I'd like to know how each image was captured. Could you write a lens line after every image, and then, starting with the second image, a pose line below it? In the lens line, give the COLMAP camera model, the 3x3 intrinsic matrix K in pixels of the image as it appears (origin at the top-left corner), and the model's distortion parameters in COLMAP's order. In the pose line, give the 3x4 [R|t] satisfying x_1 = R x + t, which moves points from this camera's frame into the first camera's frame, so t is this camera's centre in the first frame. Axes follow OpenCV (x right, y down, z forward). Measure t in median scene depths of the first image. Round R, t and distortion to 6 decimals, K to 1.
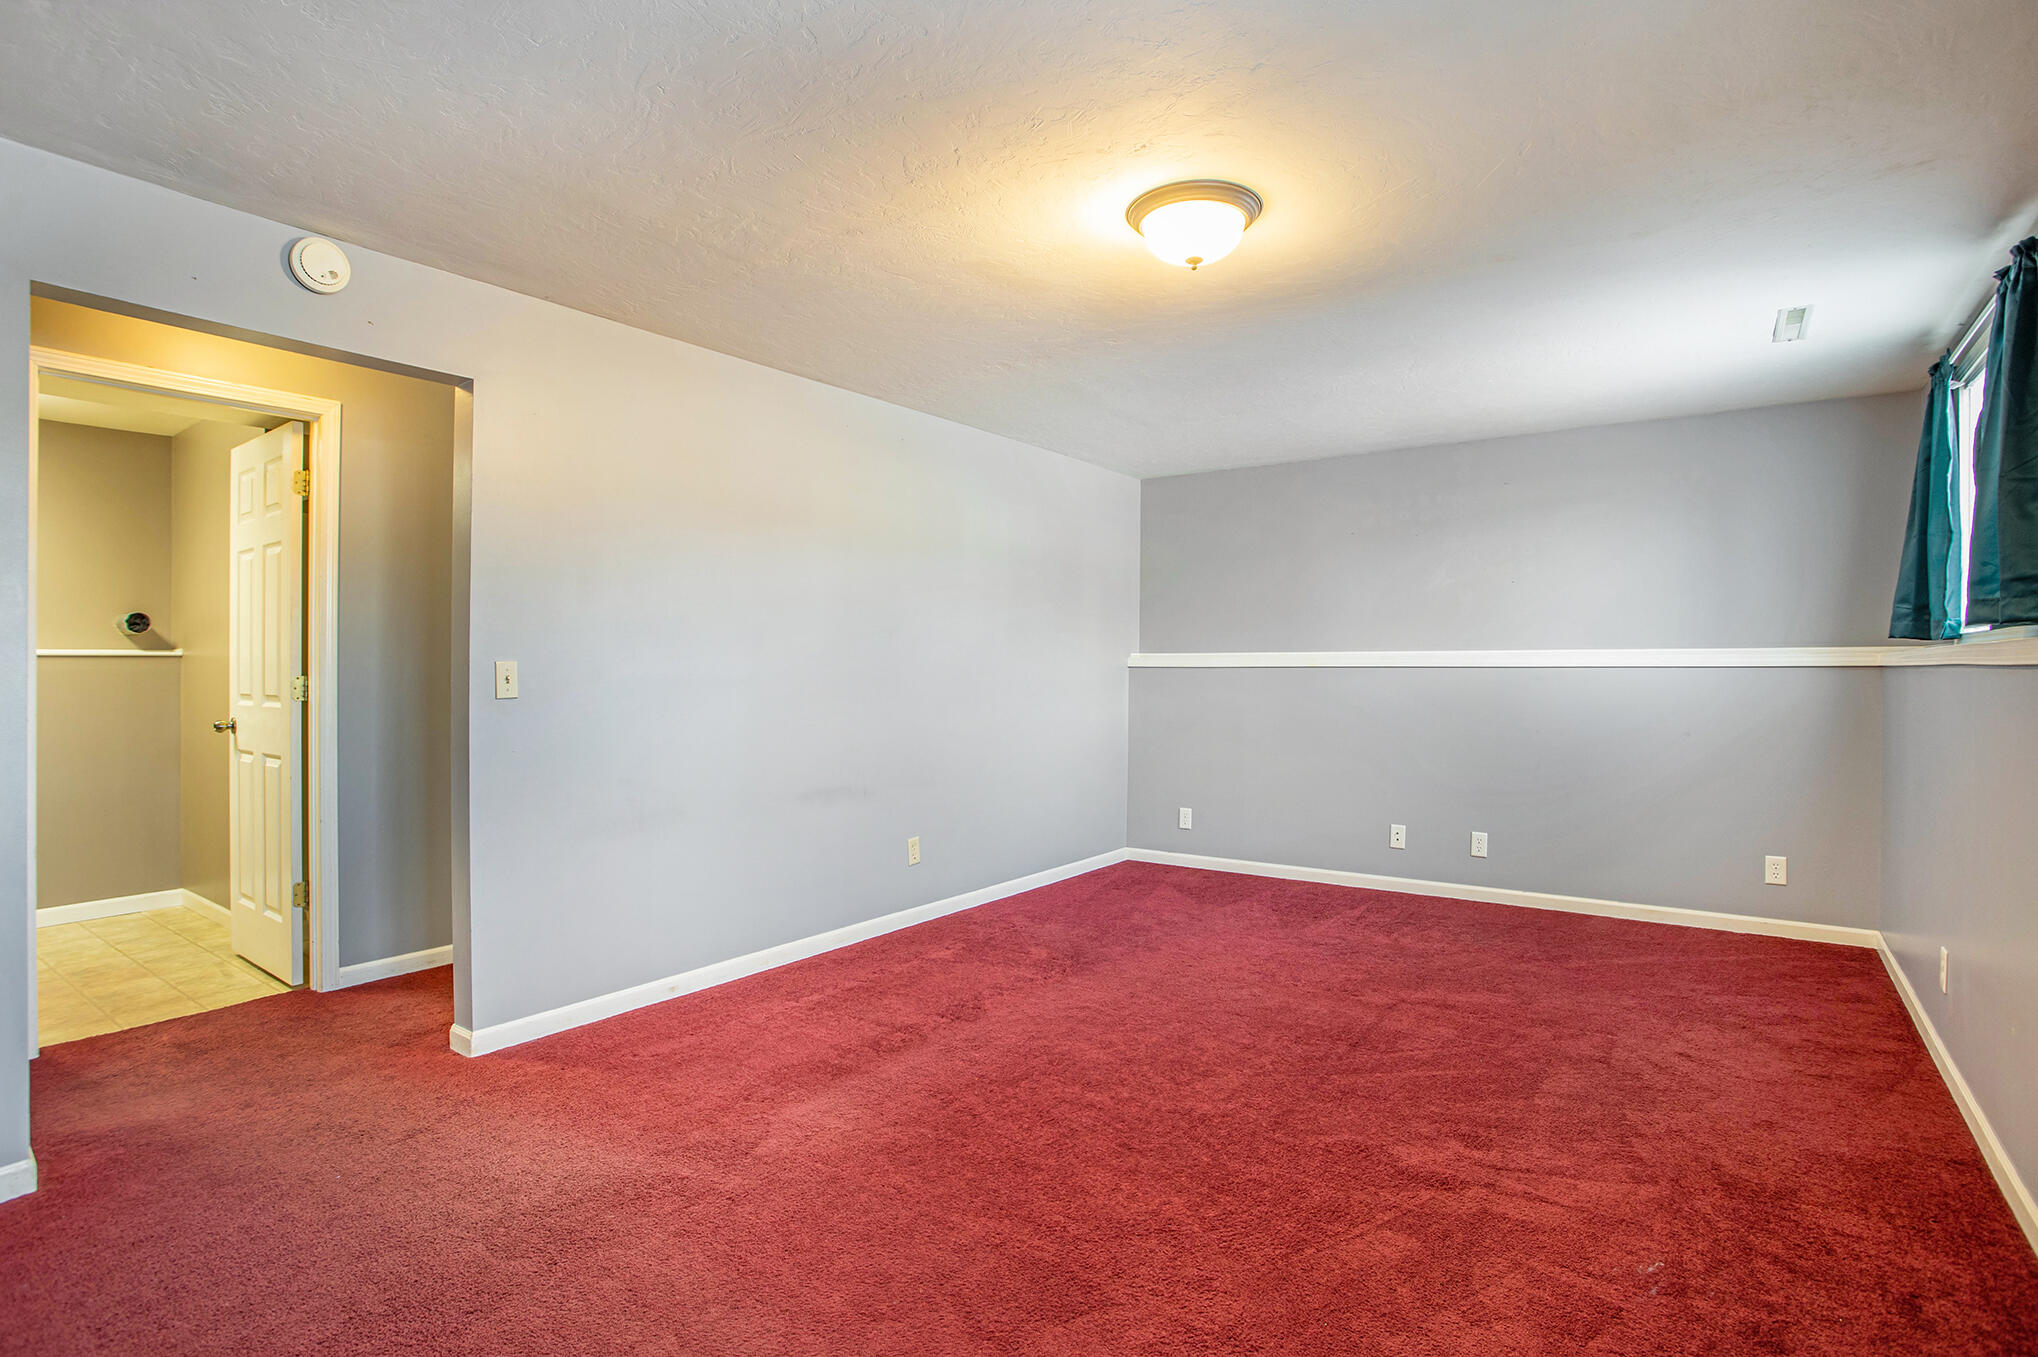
lens RADIAL K [[1020.3, 0, 1014.9], [0, 1020.3, 671.2], [0, 0, 1]] dist [-0.065570, 0.030620]
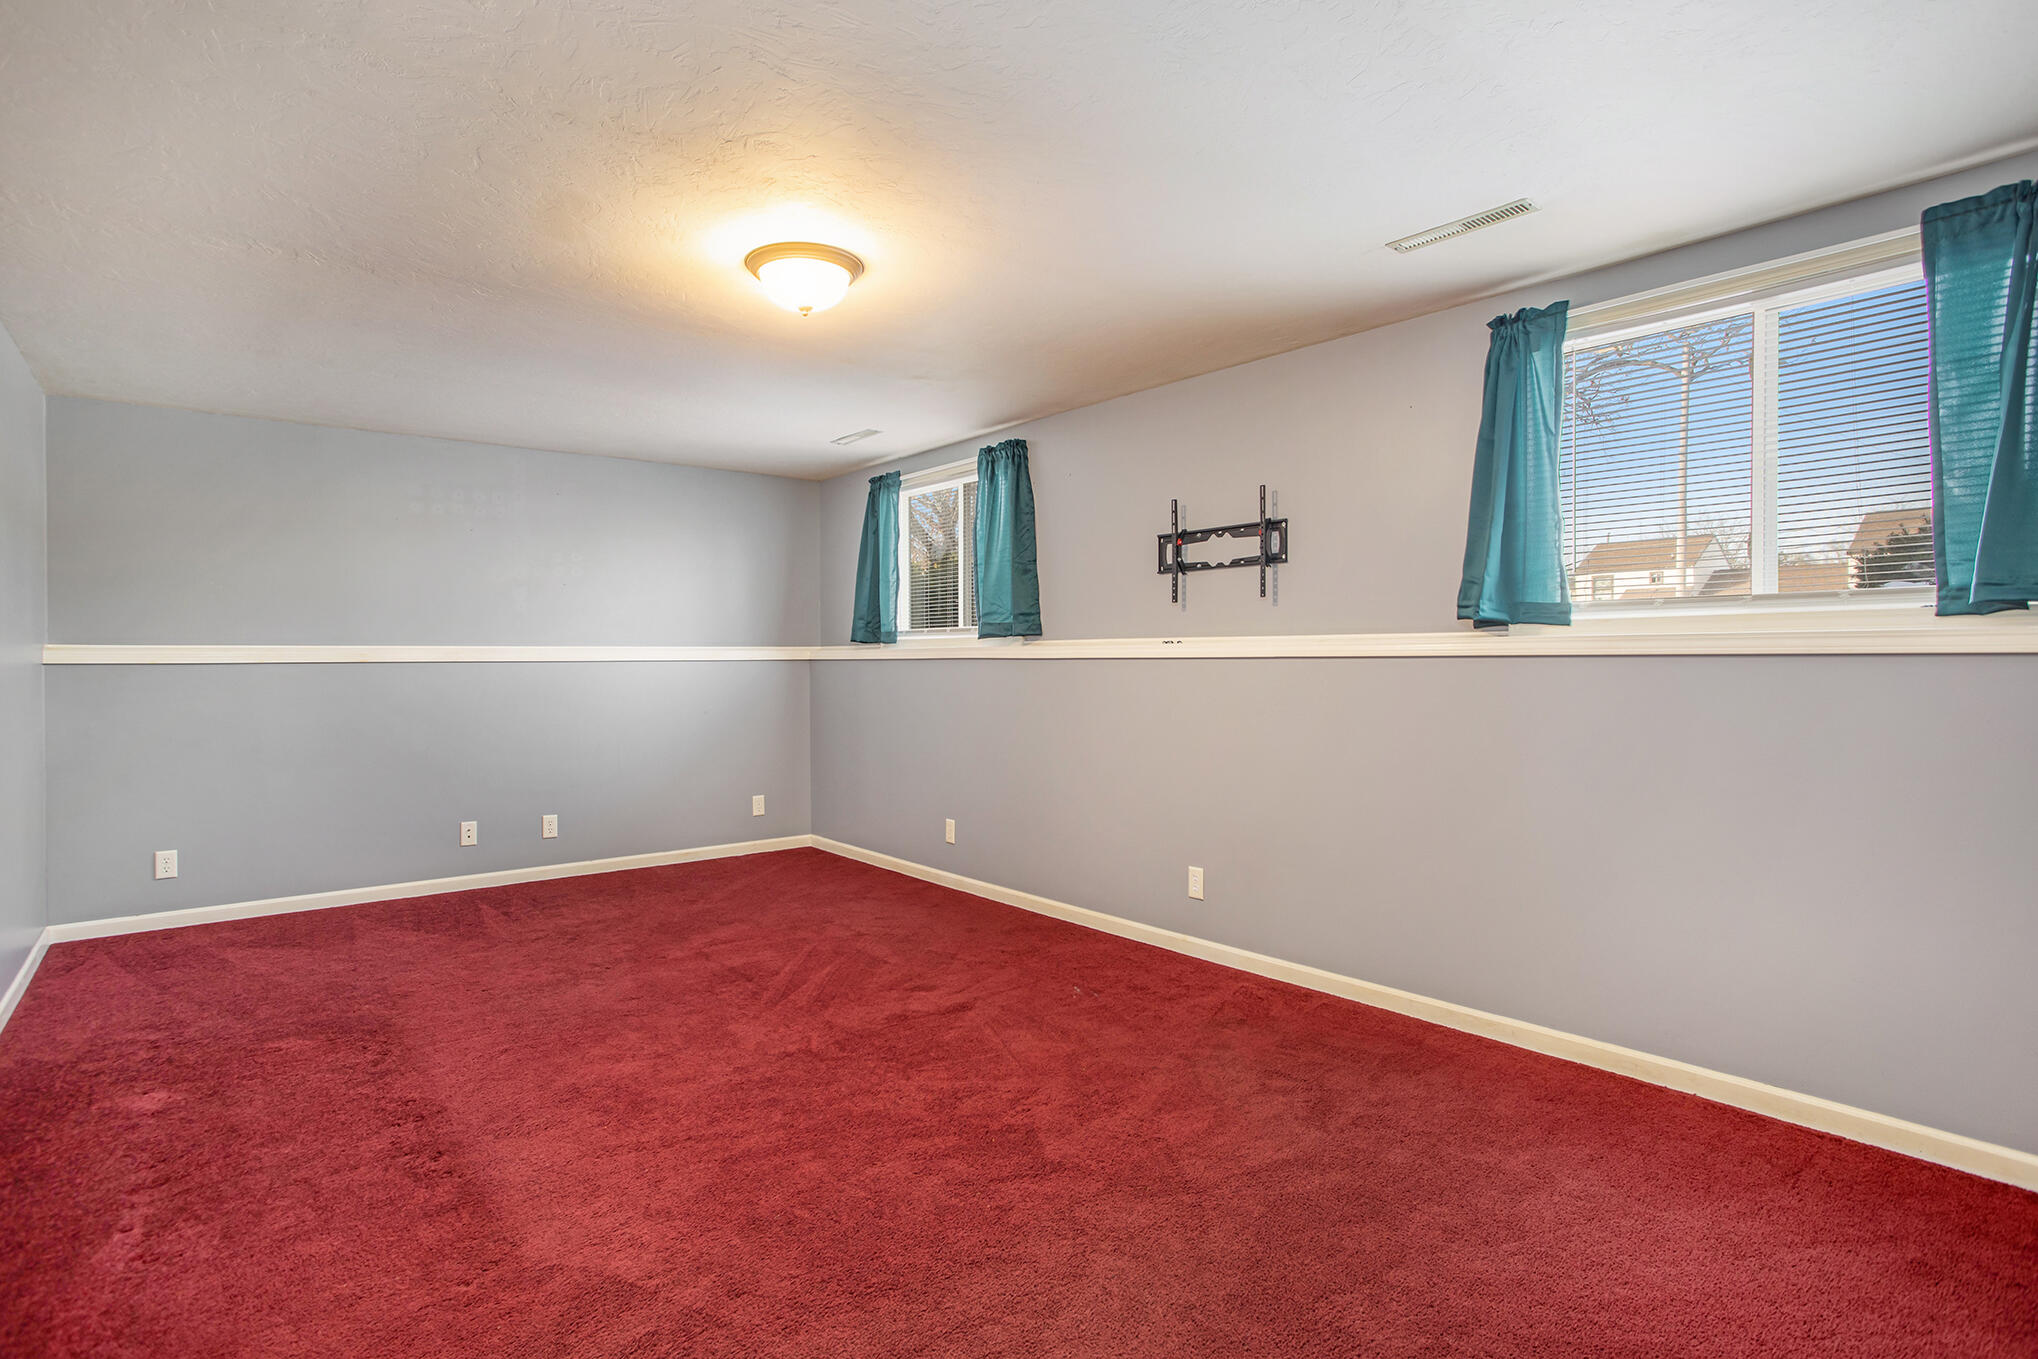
lens RADIAL K [[1020.3, 0, 1014.9], [0, 1020.3, 672.2], [0, 0, 1]] dist [-0.065570, 0.030620]
pose [[0.249175, -0.012802, 0.968374, -0.639773], [0.008923, 0.999901, 0.010923, -0.000254], [-0.968417, 0.005919, 0.249265, 0.349751]]
